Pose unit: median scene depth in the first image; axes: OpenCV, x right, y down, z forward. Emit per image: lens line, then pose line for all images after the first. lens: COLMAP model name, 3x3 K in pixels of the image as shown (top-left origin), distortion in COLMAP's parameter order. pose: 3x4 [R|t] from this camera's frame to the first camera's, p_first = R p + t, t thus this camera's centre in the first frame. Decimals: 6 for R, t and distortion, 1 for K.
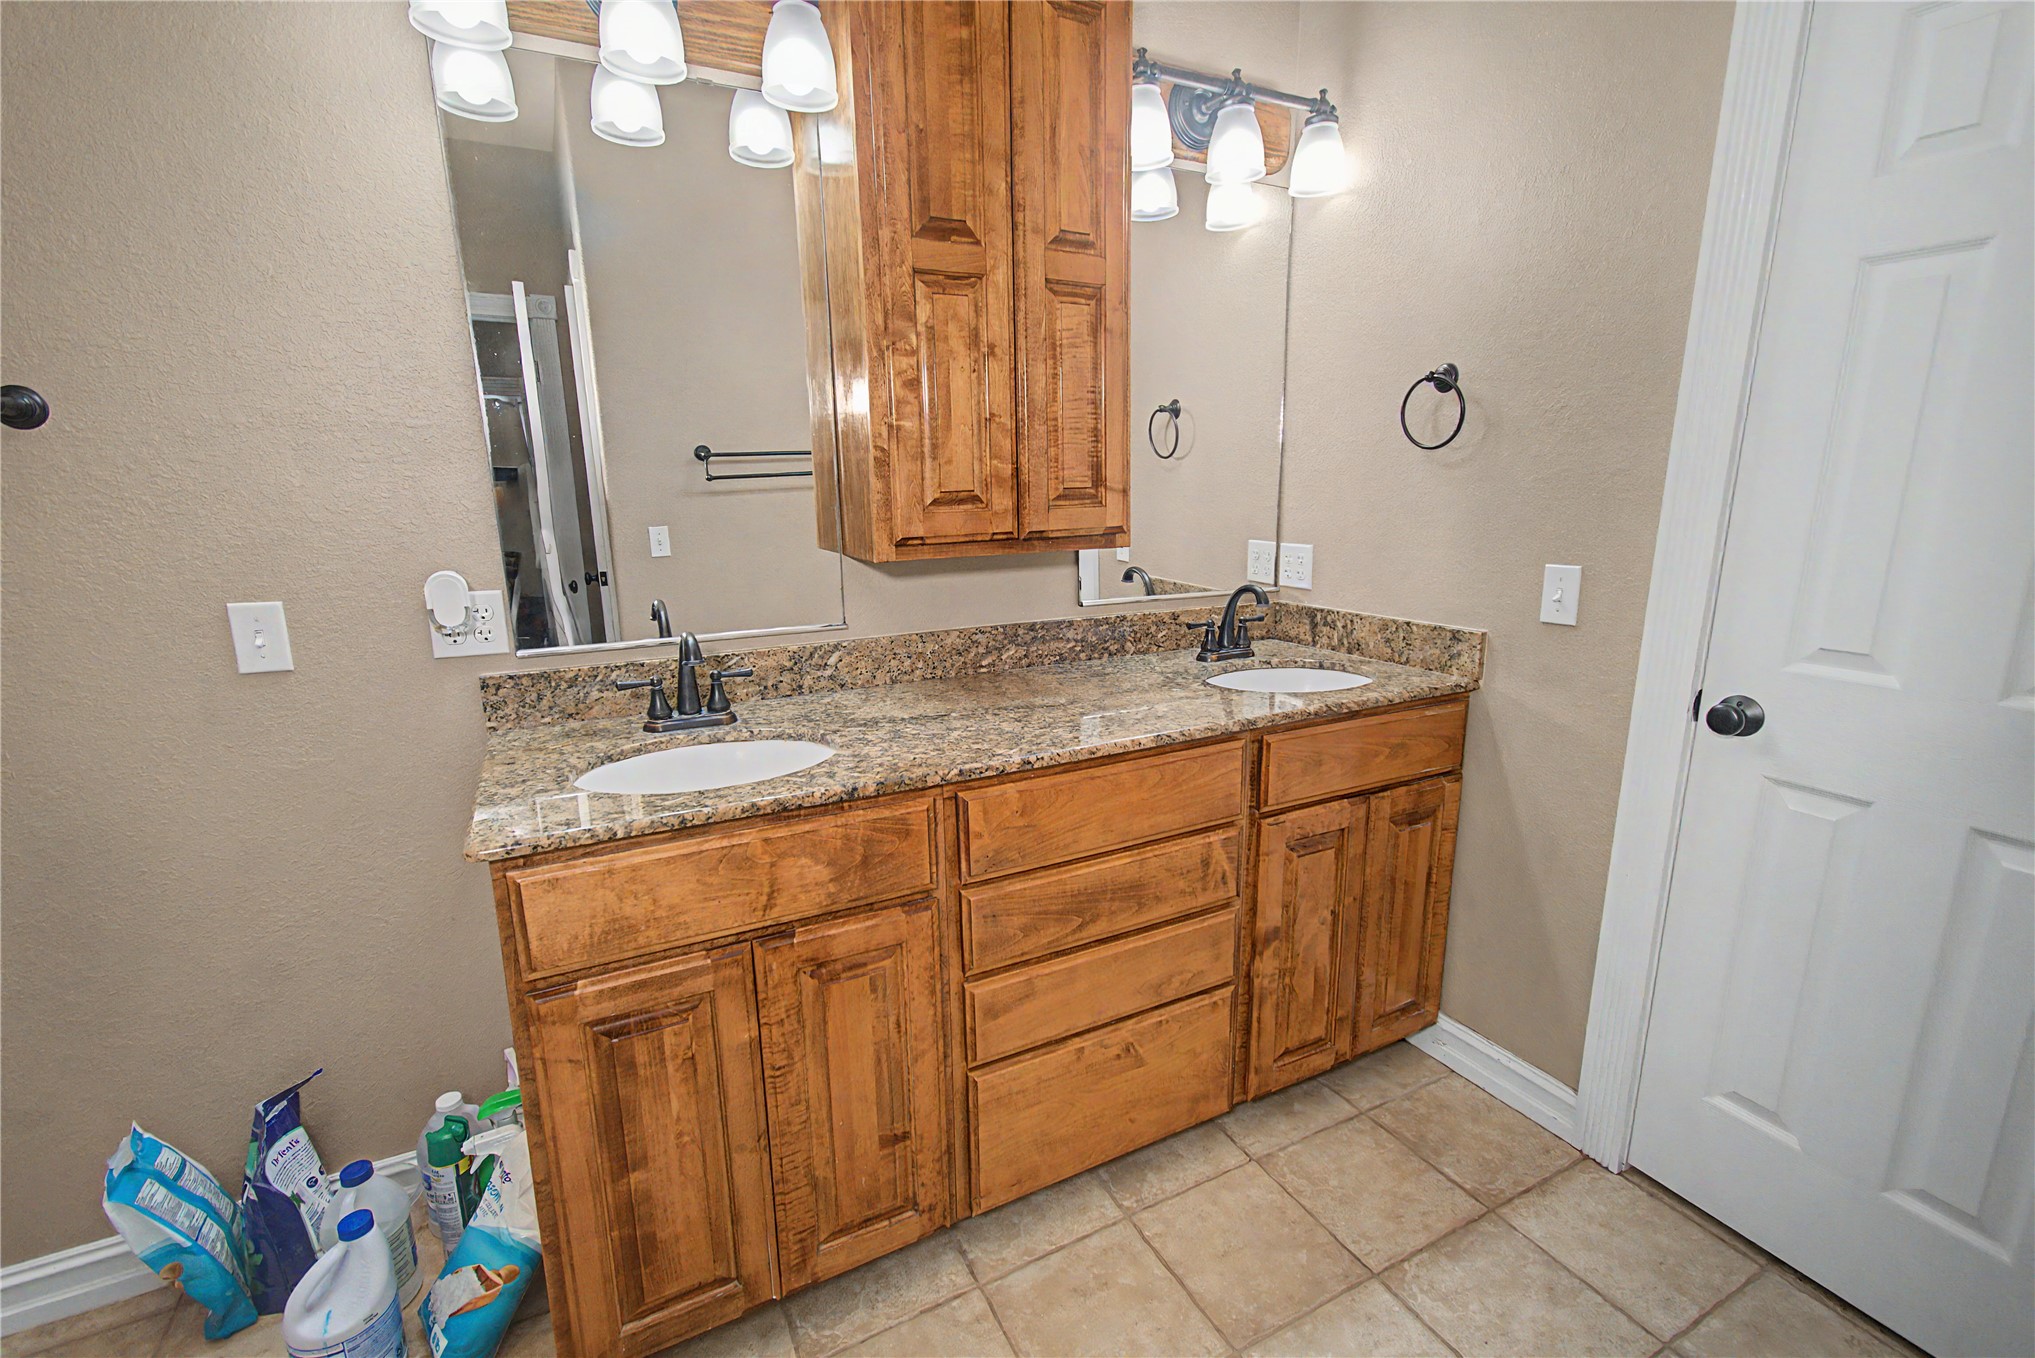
lens RADIAL K [[905.0, 0, 1015.8], [0, 905.0, 677.2], [0, 0, 1]] dist [0.000795, 0.001400]
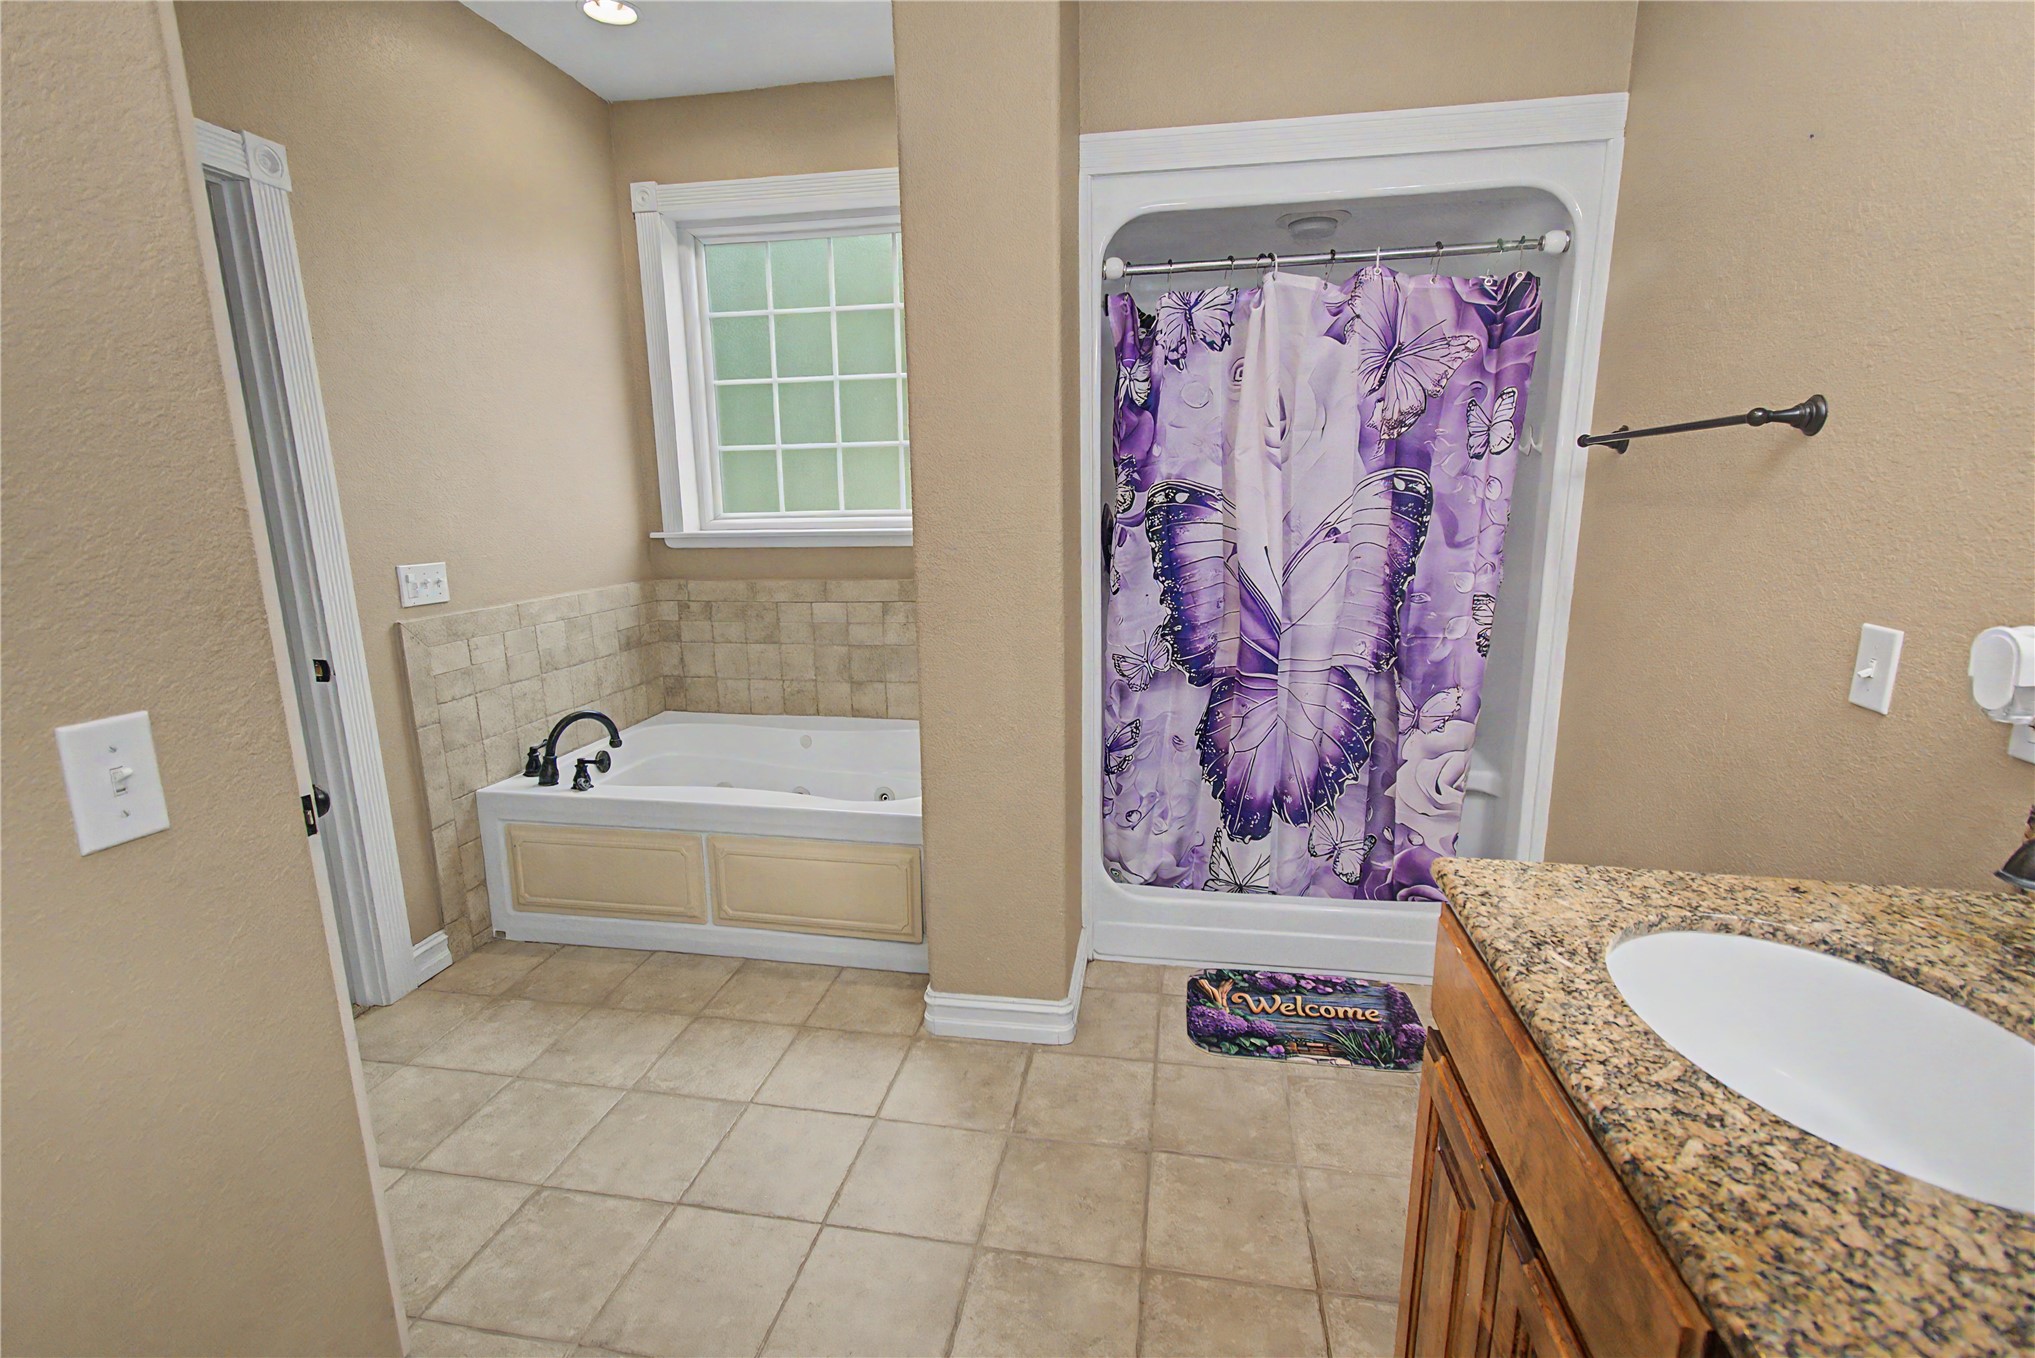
lens RADIAL K [[905.0, 0, 1019.1], [0, 905.0, 682.0], [0, 0, 1]] dist [0.000795, 0.001400]
pose [[-0.617585, 0.180502, -0.765511, 0.330922], [-0.156244, 0.925753, 0.344338, -0.206855], [0.770828, 0.332265, -0.543529, 0.879271]]
